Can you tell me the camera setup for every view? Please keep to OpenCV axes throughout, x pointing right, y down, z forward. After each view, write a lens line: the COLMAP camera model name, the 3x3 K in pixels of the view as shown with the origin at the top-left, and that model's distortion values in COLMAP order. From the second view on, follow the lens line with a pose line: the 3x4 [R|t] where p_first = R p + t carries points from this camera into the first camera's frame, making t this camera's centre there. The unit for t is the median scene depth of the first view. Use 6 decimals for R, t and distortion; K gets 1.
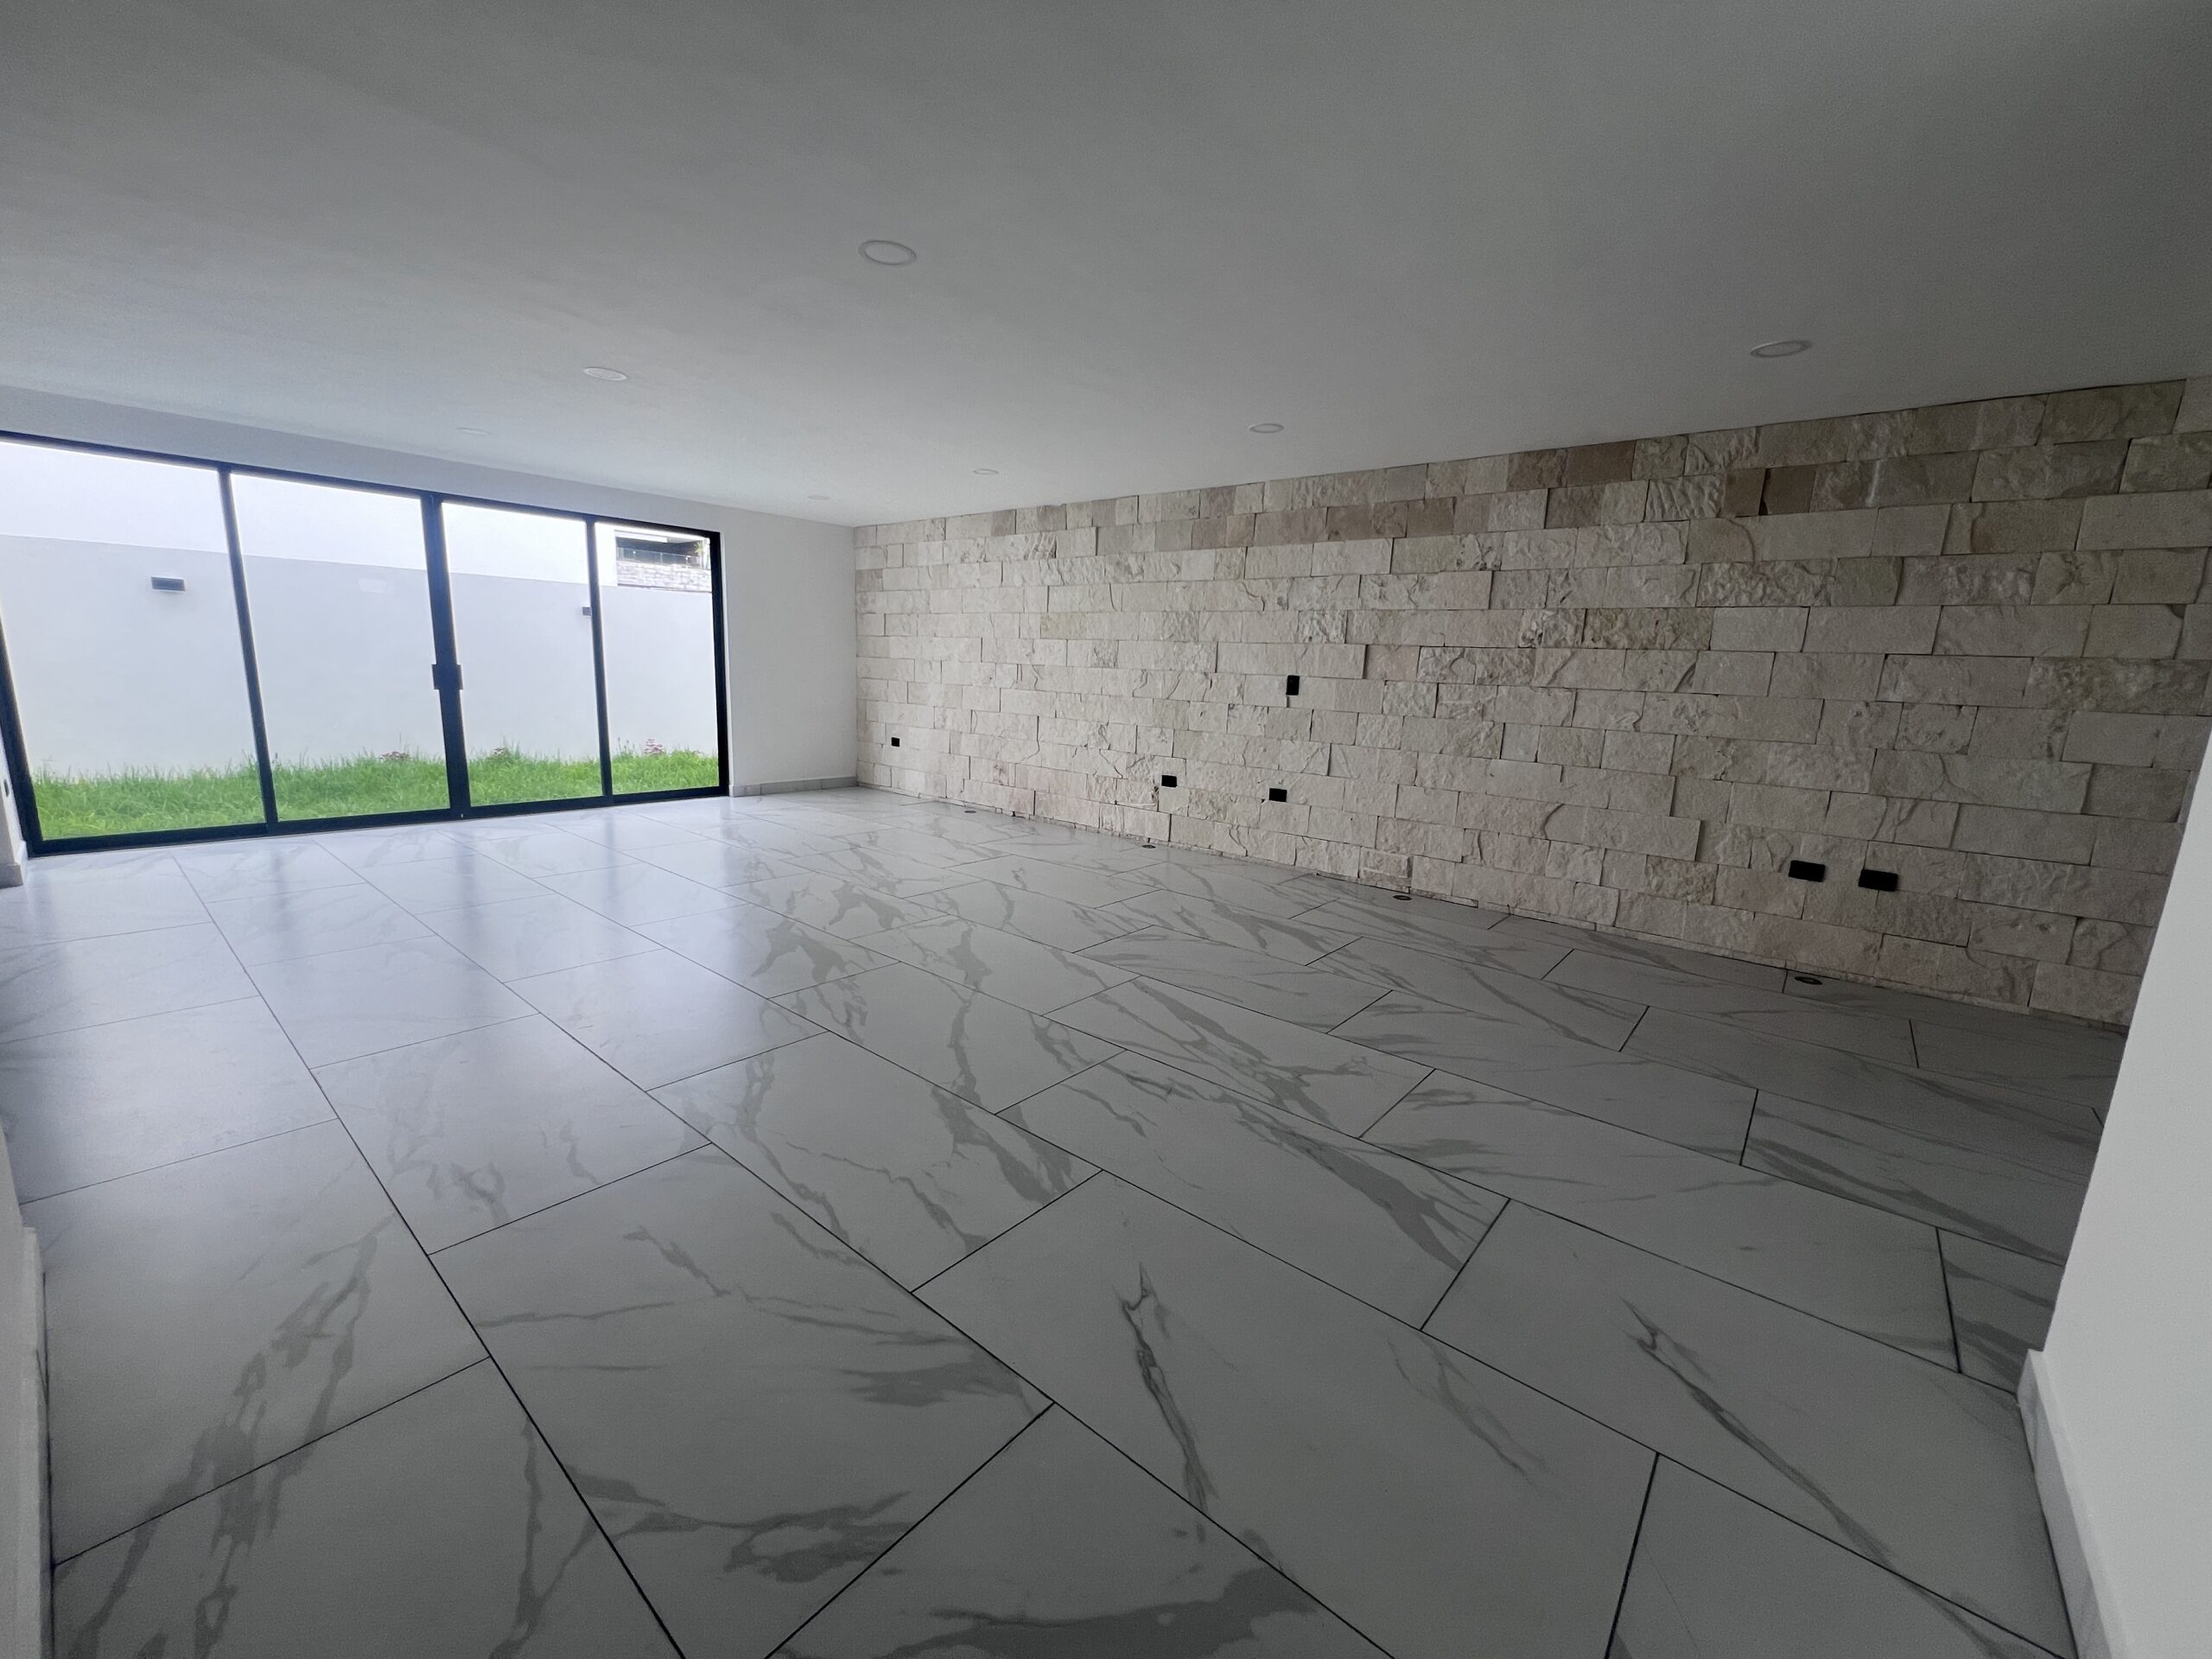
lens RADIAL K [[886.2, 0, 1099.2], [0, 886.2, 833.6], [0, 0, 1]] dist [-0.000342, -0.000313]
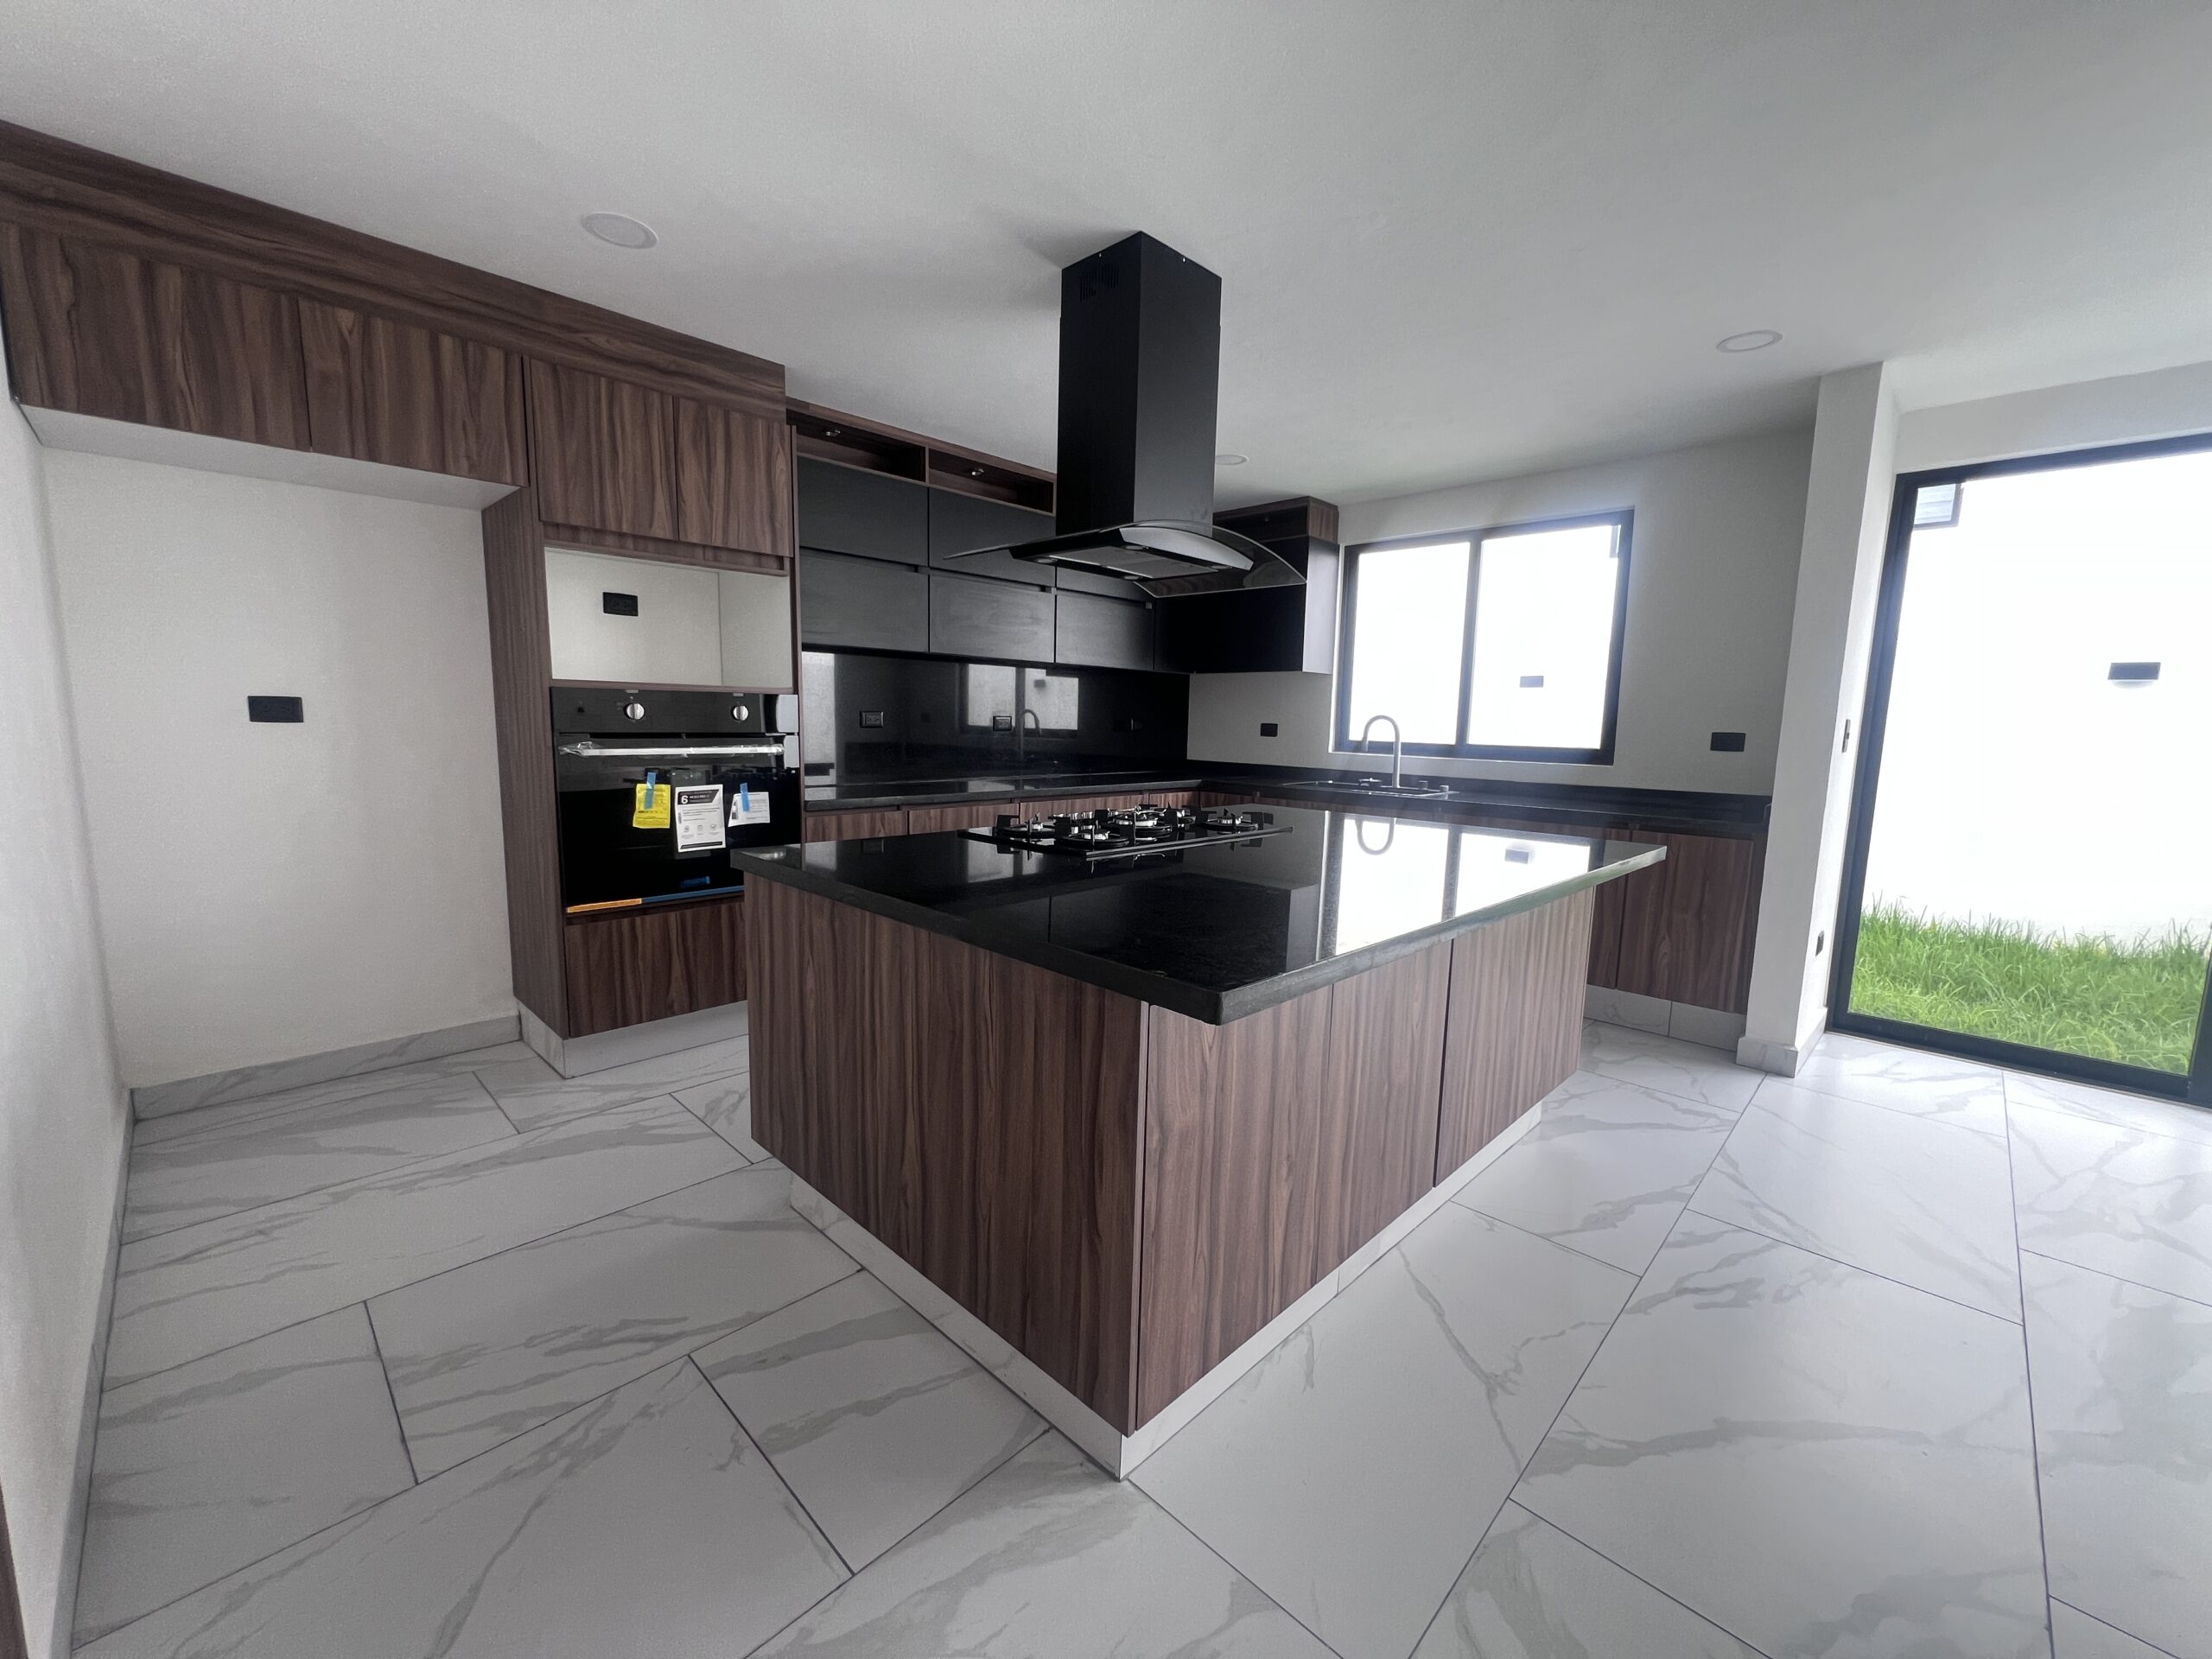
lens RADIAL K [[886.2, 0, 1099.2], [0, 886.2, 833.6], [0, 0, 1]] dist [-0.000342, -0.000313]
pose [[-0.071359, 0.091622, -0.993234, -0.477339], [-0.213128, 0.971375, 0.104918, -0.095271], [0.974415, 0.219172, -0.049789, 0.442731]]
